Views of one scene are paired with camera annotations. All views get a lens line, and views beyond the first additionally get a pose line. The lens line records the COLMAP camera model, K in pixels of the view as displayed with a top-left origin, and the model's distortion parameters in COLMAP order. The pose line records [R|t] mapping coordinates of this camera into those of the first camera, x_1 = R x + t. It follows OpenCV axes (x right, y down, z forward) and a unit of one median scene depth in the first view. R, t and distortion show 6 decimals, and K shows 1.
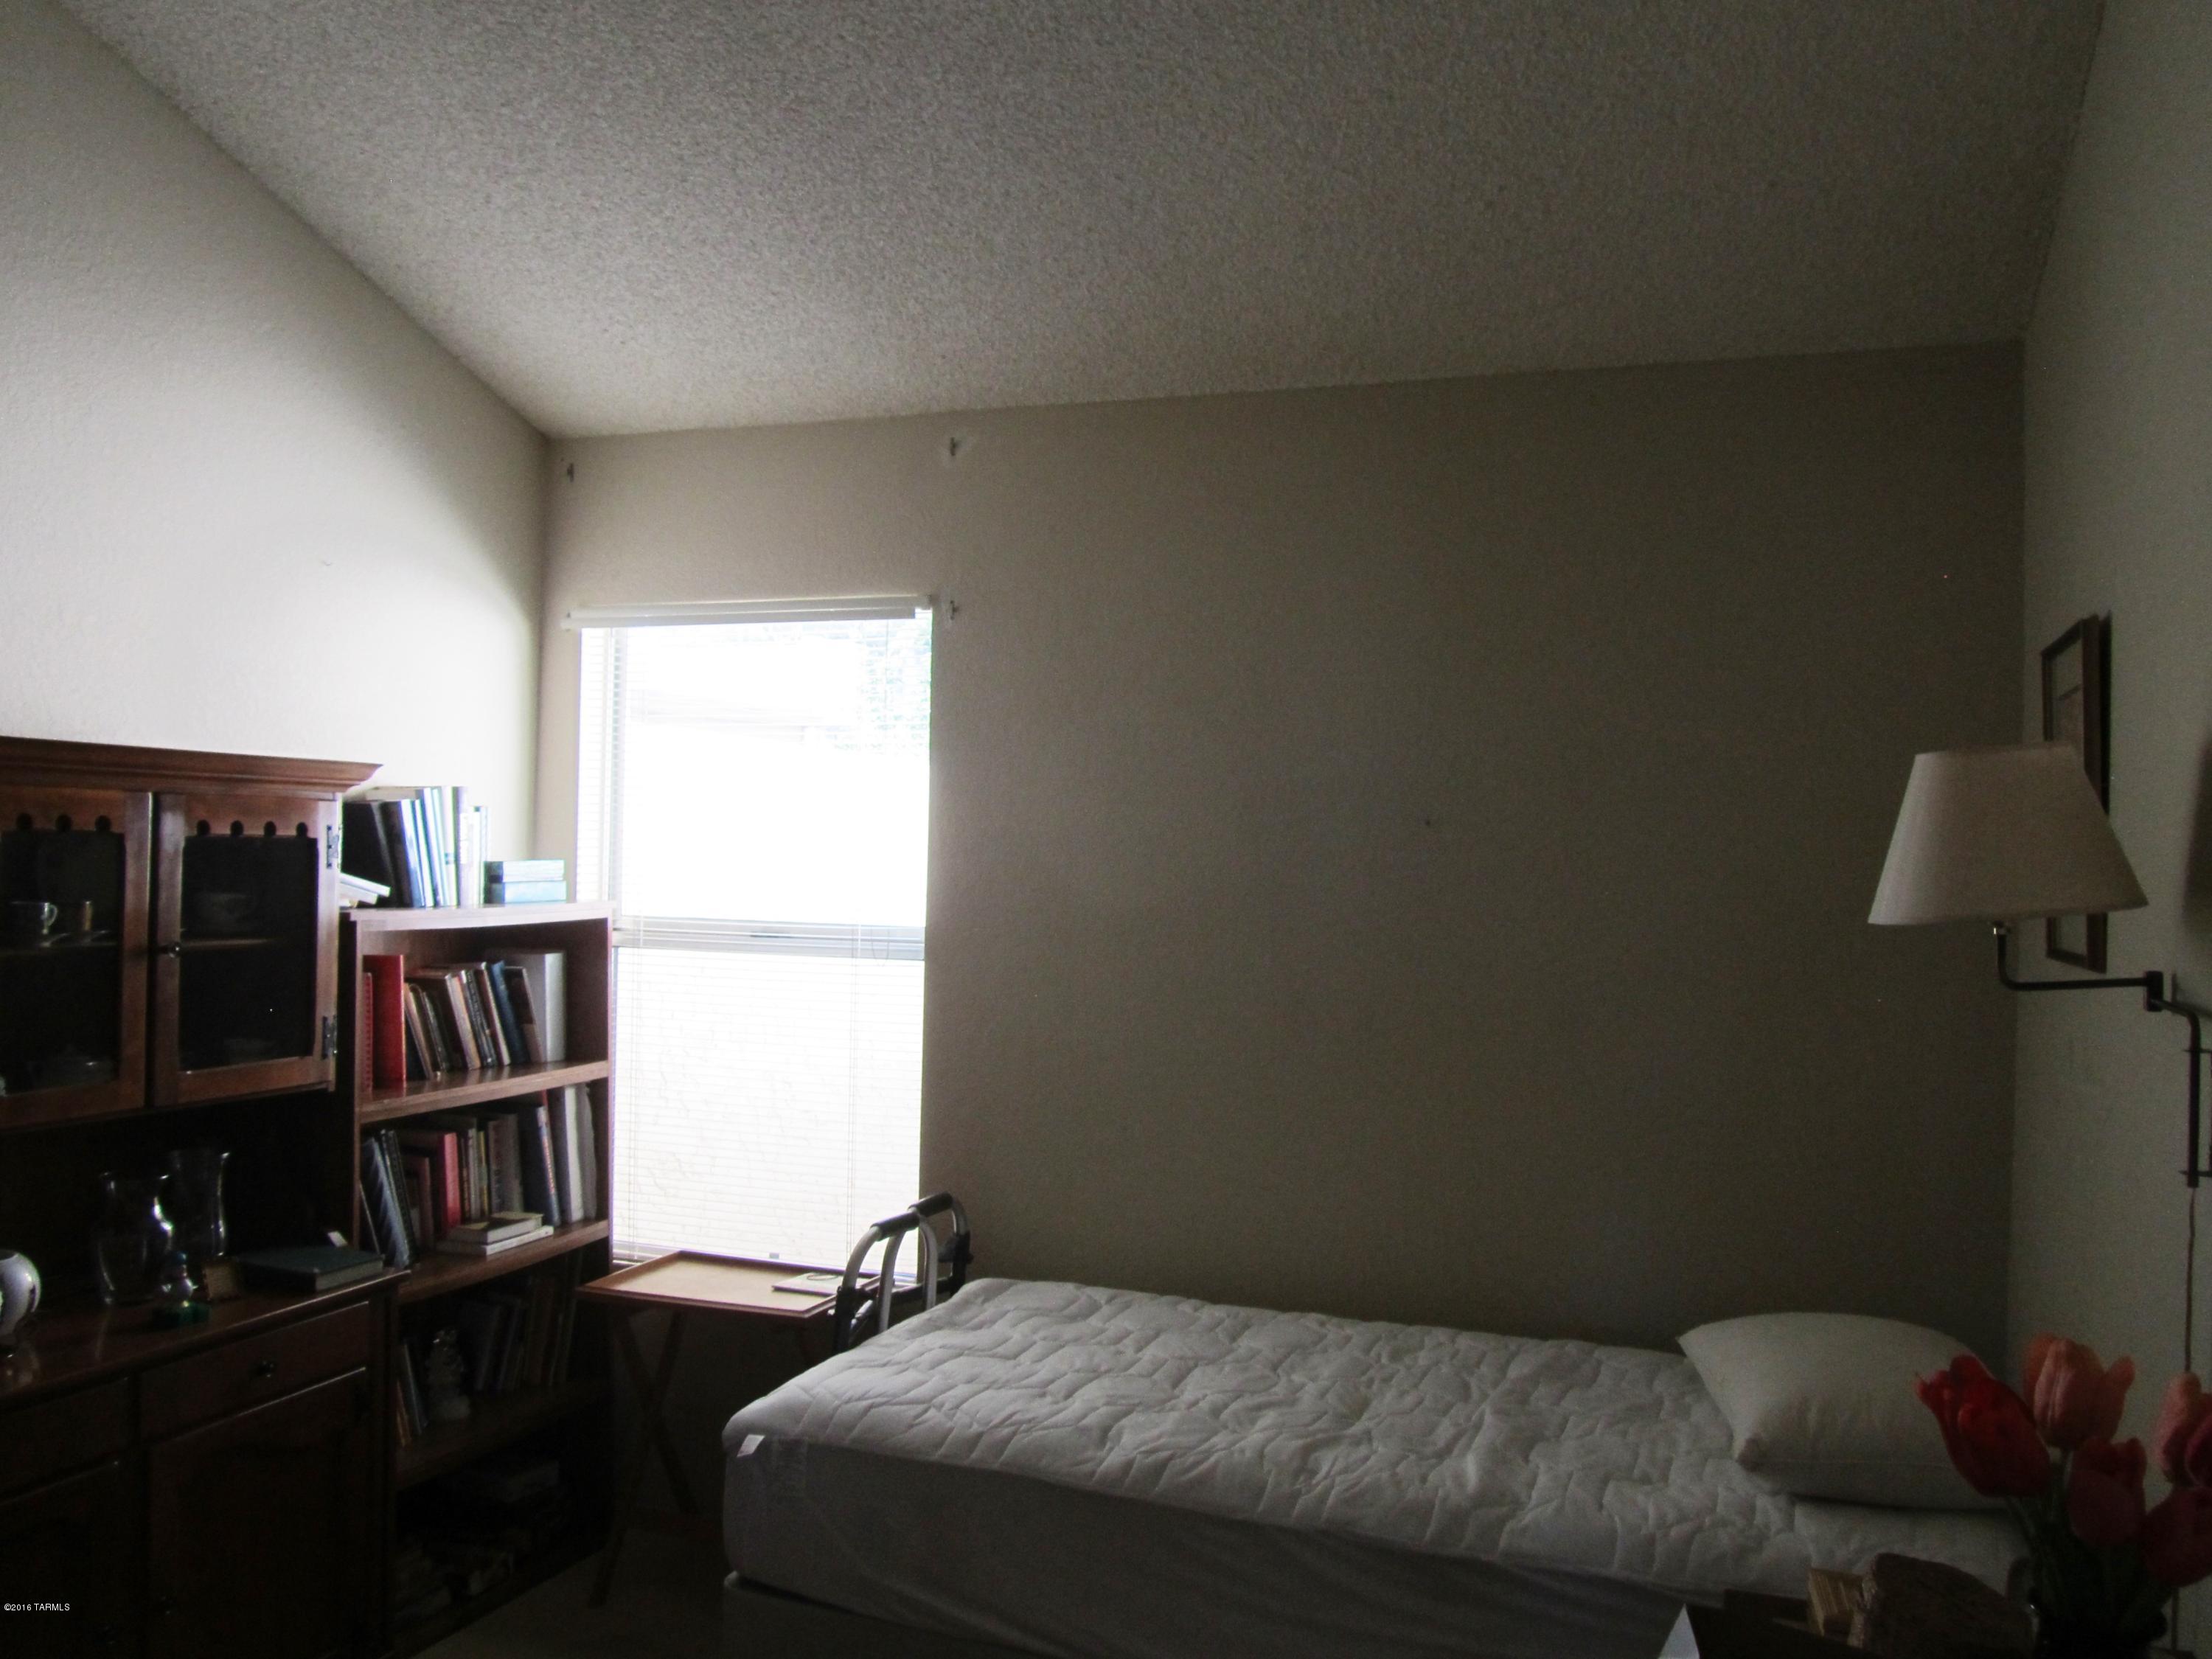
lens RADIAL K [[1847.2, 0, 1106.0], [0, 1847.2, 829.5], [0, 0, 1]] dist [-0.041216, 0.000092]
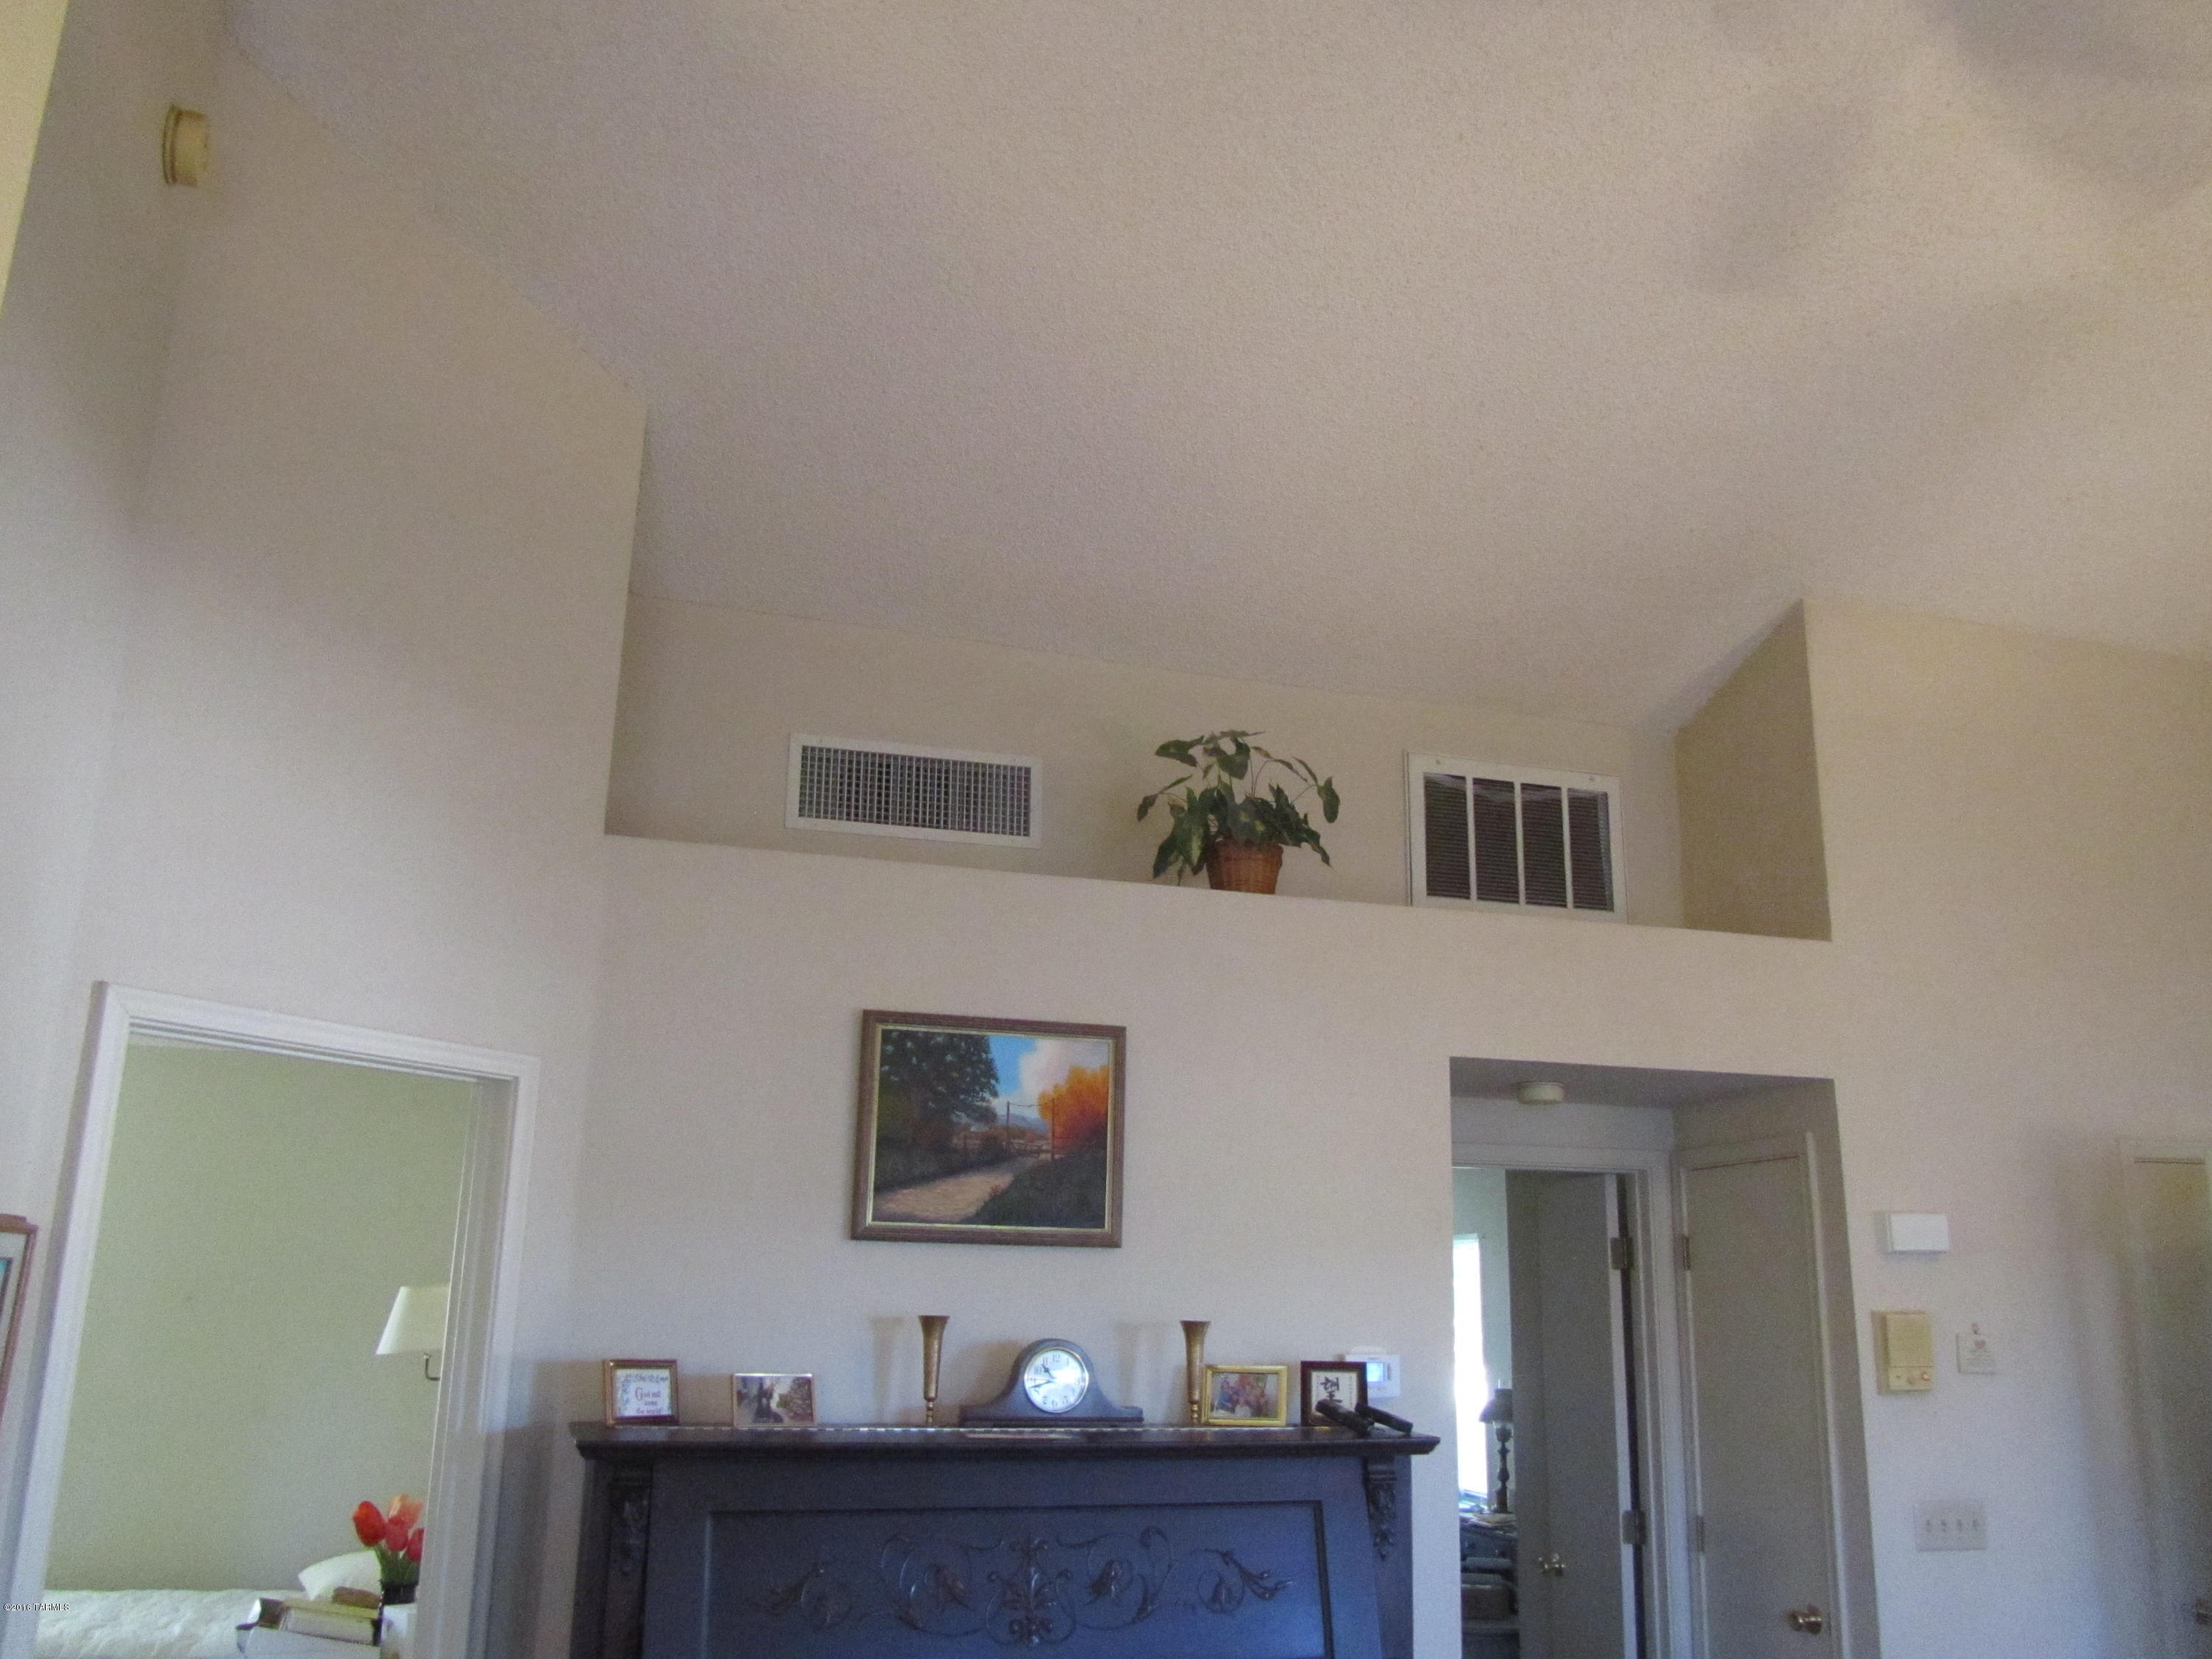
lens RADIAL K [[1847.2, 0, 1106.0], [0, 1847.2, 829.5], [0, 0, 1]] dist [-0.041216, 0.000092]
pose [[0.806586, 0.167261, 0.566959, -0.258854], [-0.029104, 0.969206, -0.244525, -0.049018], [-0.590400, 0.180730, 0.786616, -1.356036]]
